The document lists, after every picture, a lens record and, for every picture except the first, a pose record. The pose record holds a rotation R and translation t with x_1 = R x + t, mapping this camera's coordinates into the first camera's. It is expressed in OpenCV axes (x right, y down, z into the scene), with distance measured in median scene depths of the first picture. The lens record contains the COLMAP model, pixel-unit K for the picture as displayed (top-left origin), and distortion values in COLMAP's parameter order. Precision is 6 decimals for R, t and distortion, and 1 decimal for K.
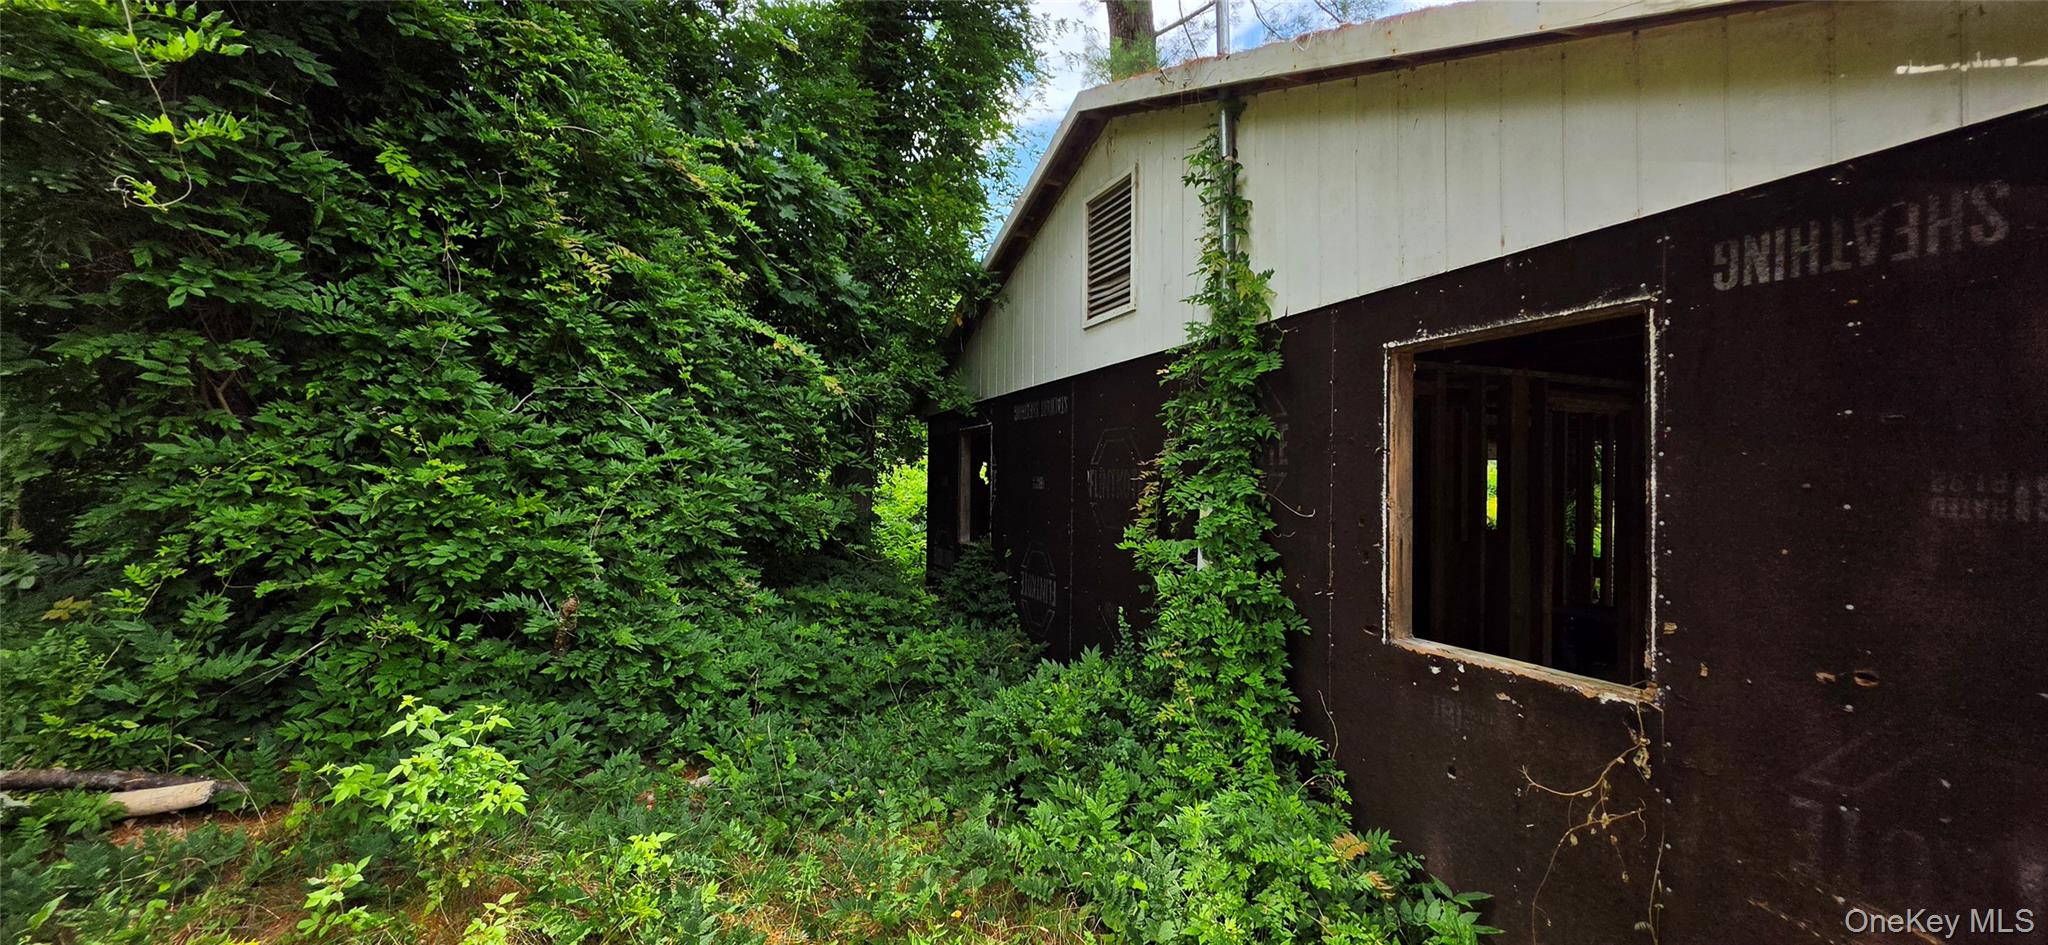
lens RADIAL K [[833.6, 0, 1052.4], [0, 833.6, 474.2], [0, 0, 1]] dist [-0.001996, -0.000036]
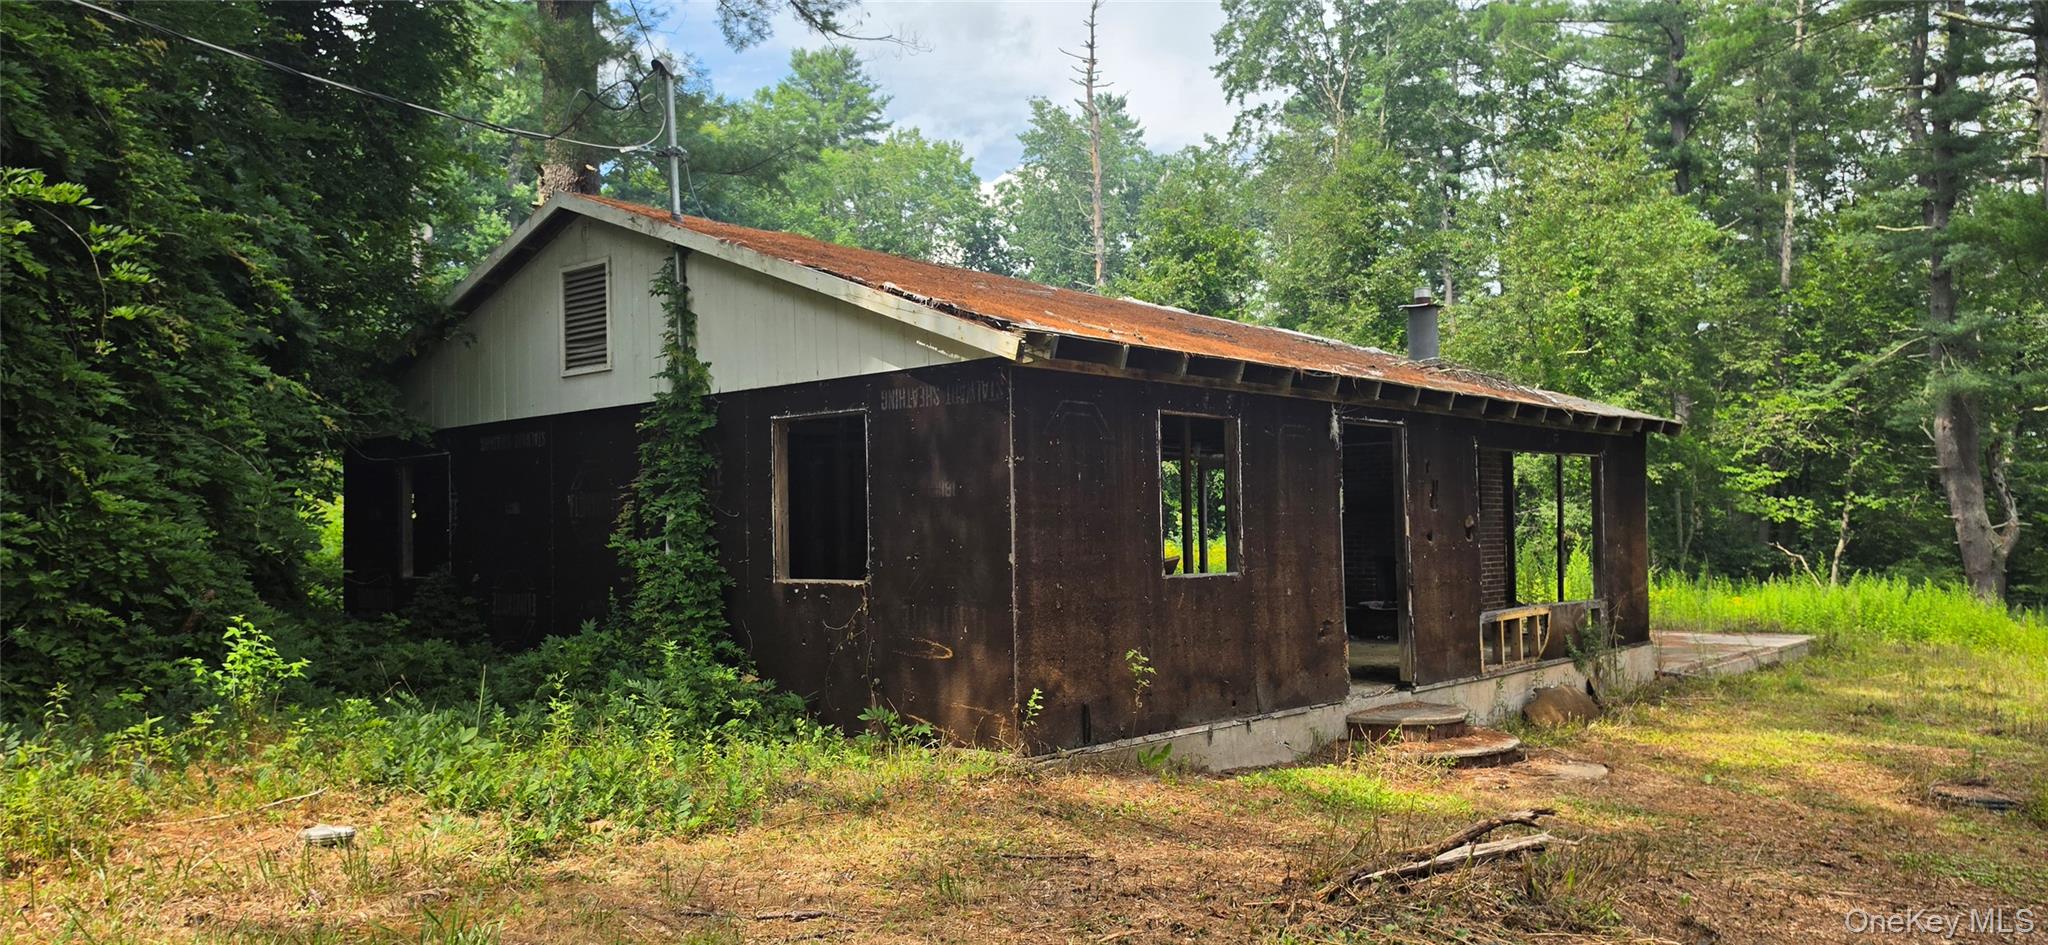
lens RADIAL K [[1441.7, 0, 1024.0], [0, 1441.7, 472.5], [0, 0, 1]] dist [-0.007126, -0.006023]
pose [[0.906371, -0.012589, 0.422295, -0.337593], [0.025541, 0.999360, -0.025027, 0.044968], [-0.421710, 0.033470, 0.906113, -1.642730]]
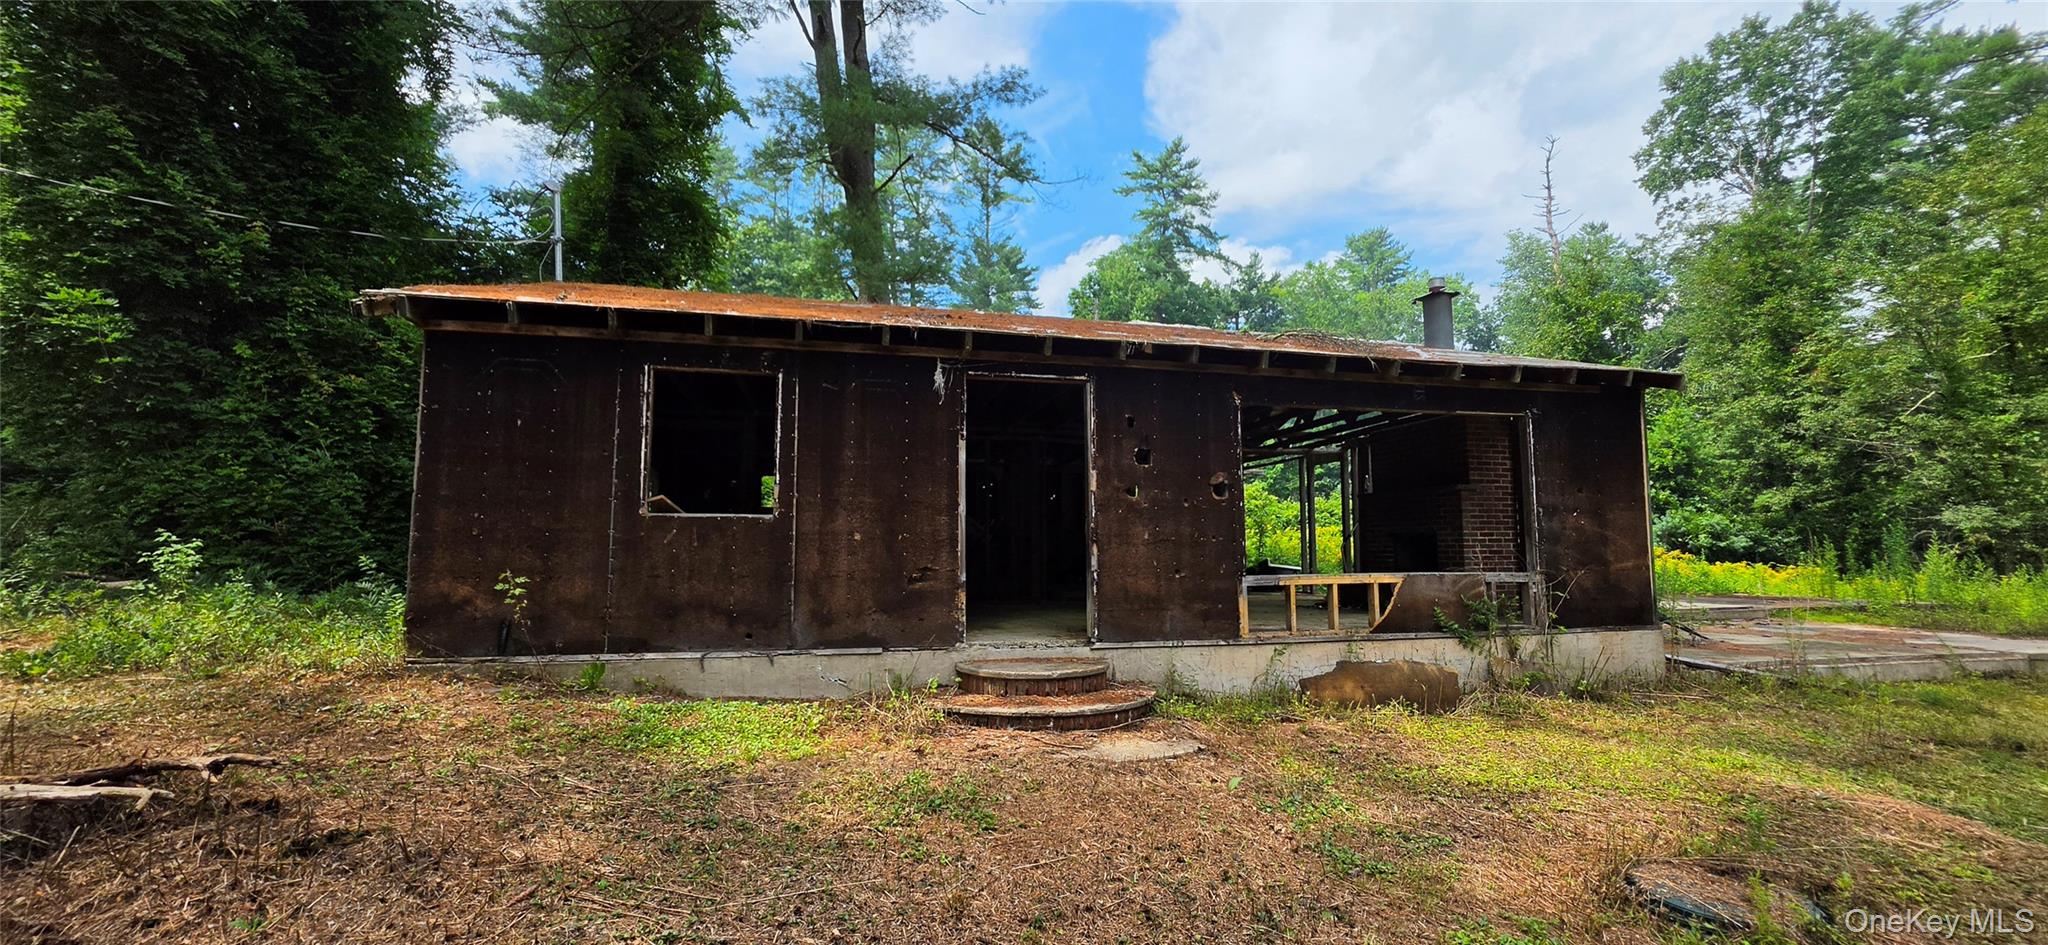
lens RADIAL K [[832.3, 0, 1024.0], [0, 832.3, 472.5], [0, 0, 1]] dist [-0.002663, 0.002216]
pose [[0.986466, -0.032797, -0.160650, 1.813916], [0.020119, 0.996598, -0.079919, 0.223888], [0.162724, 0.075605, 0.983771, -0.978700]]
